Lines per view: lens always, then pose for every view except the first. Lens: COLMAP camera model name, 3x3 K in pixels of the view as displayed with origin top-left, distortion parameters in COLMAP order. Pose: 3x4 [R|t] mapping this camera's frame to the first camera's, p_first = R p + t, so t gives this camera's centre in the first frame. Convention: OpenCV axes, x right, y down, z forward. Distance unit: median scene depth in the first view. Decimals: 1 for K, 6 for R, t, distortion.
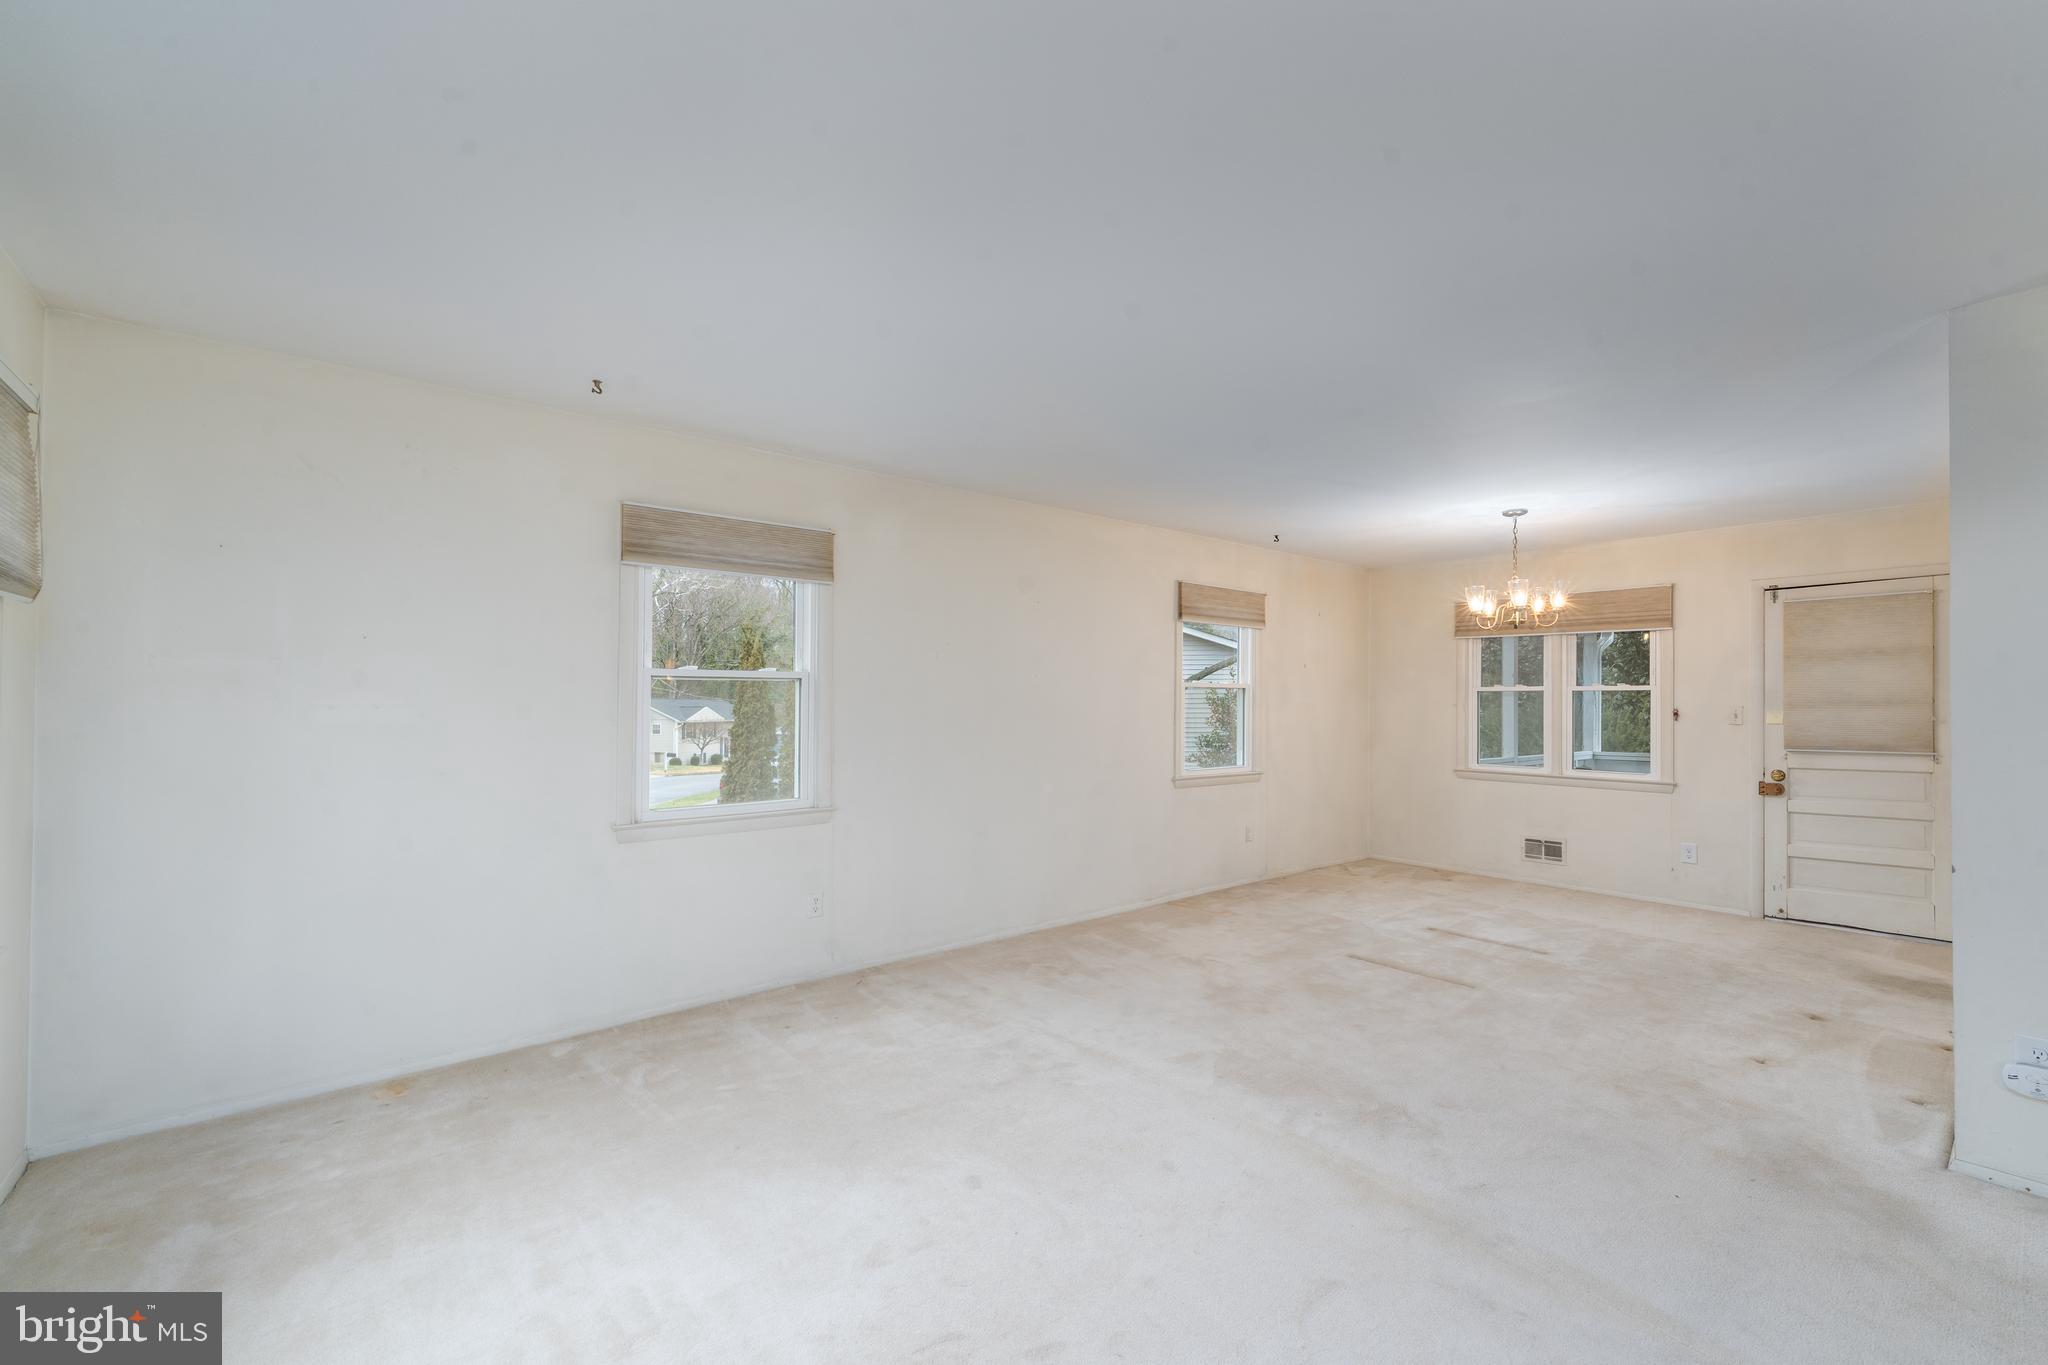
lens RADIAL K [[824.8, 0, 1034.7], [0, 824.8, 702.9], [0, 0, 1]] dist [0.000717, 0.000069]
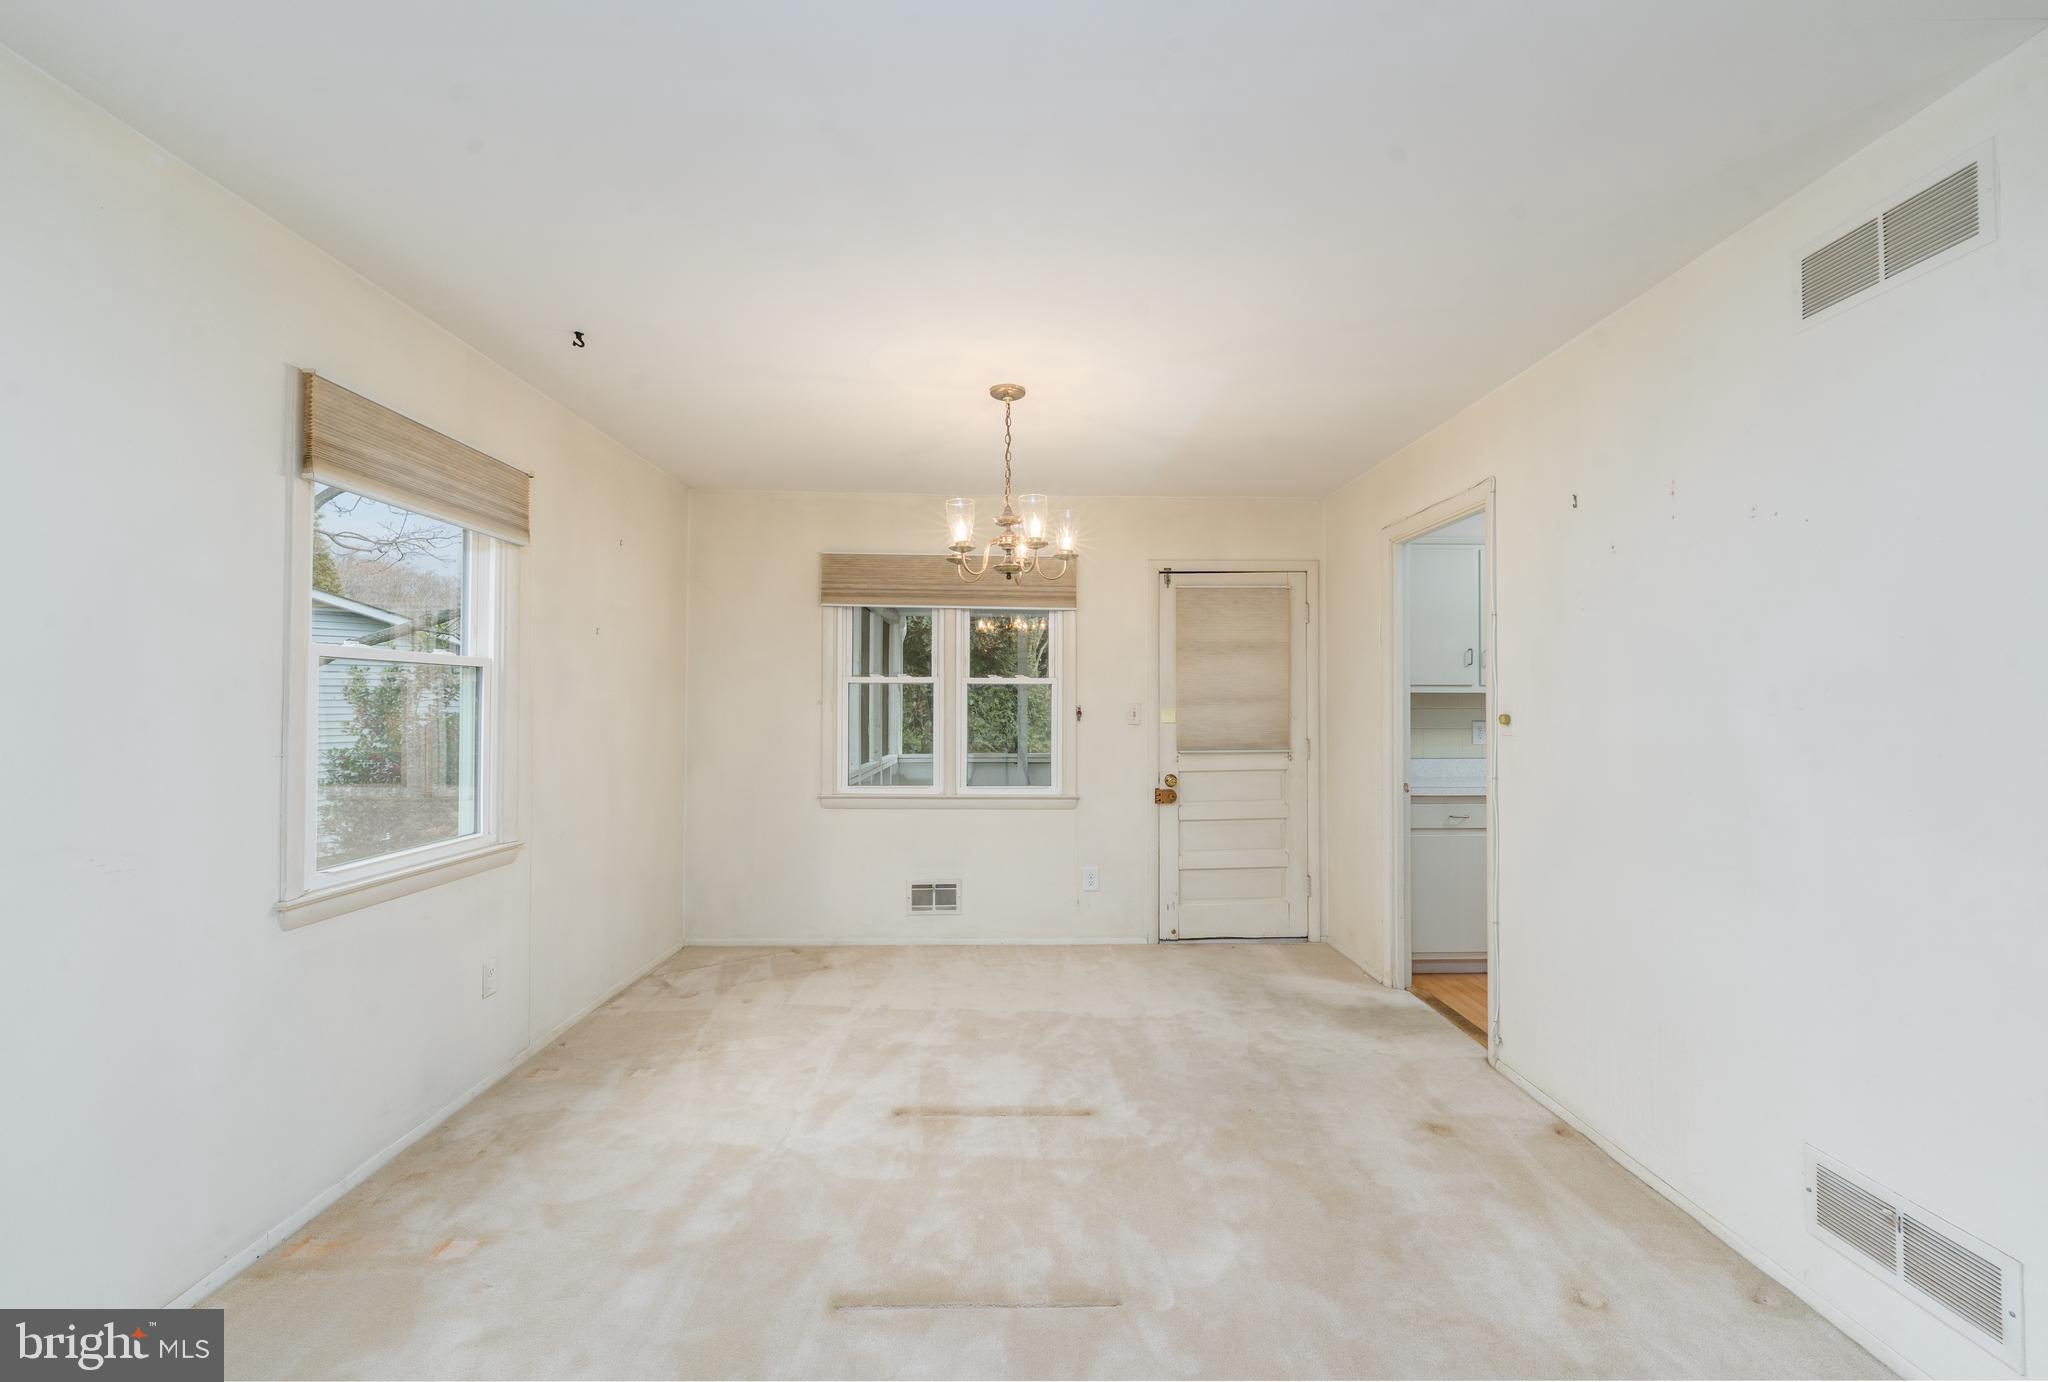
lens RADIAL K [[833.6, 0, 1024.0], [0, 833.6, 691.0], [0, 0, 1]] dist [-0.002934, -0.000127]
pose [[0.622450, 0.009689, 0.782599, 0.094224], [-0.001807, 0.999939, -0.010942, 0.001104], [-0.782657, 0.005397, 0.622430, 0.565821]]
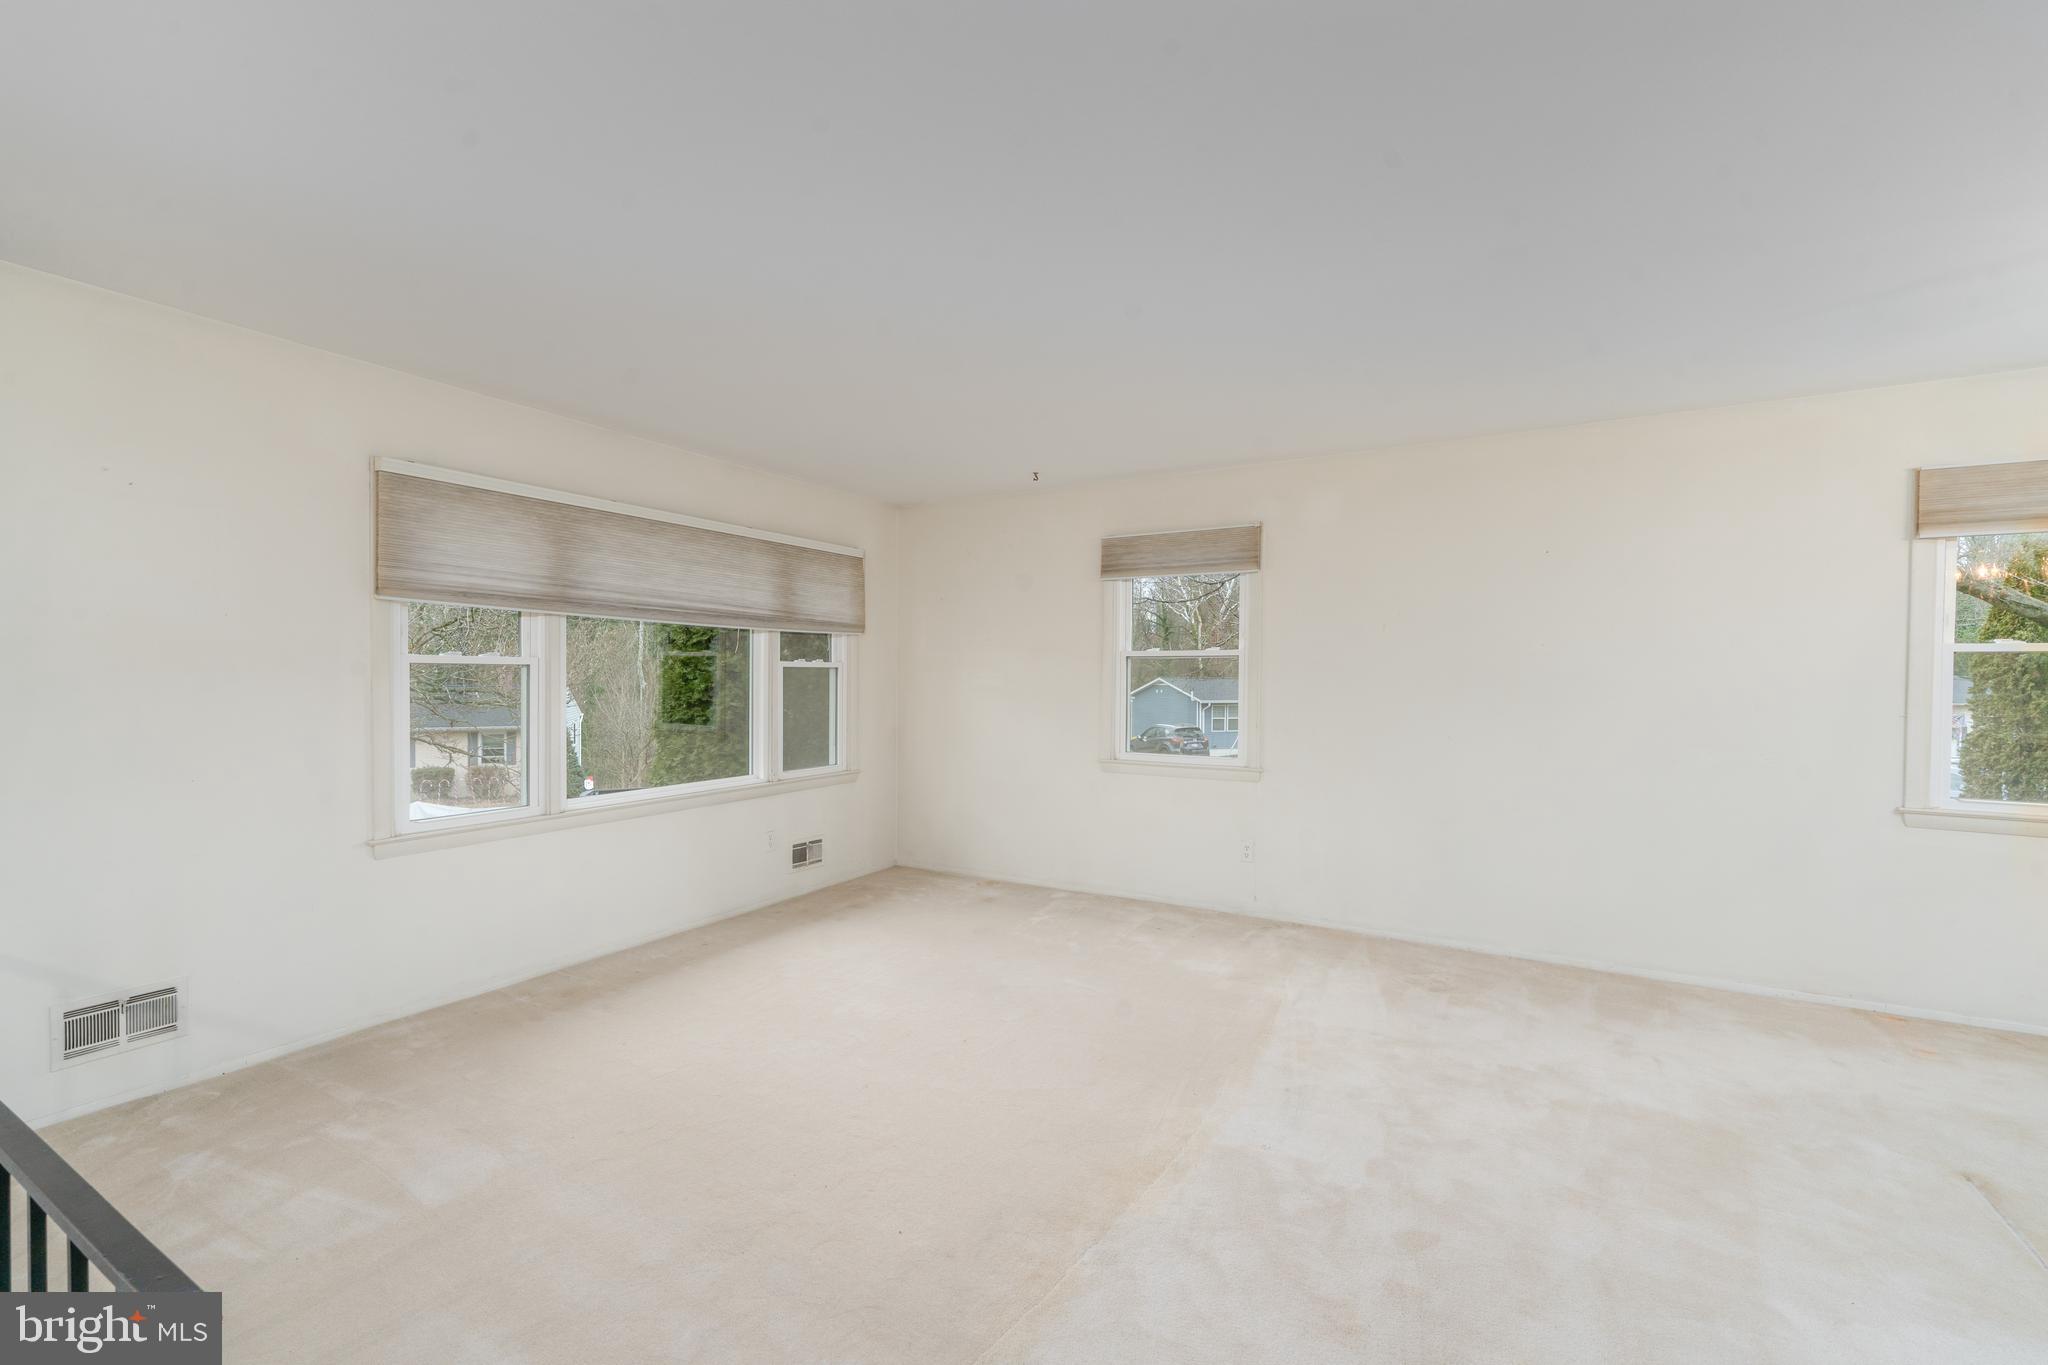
lens RADIAL K [[829.0, 0, 1024.0], [0, 829.0, 682.5], [0, 0, 1]] dist [-0.000376, -0.000120]
pose [[0.358212, 0.009348, -0.933593, 0.546148], [-0.005441, 0.999954, 0.007924, 0.001079], [0.933624, 0.002241, 0.358247, 0.228357]]
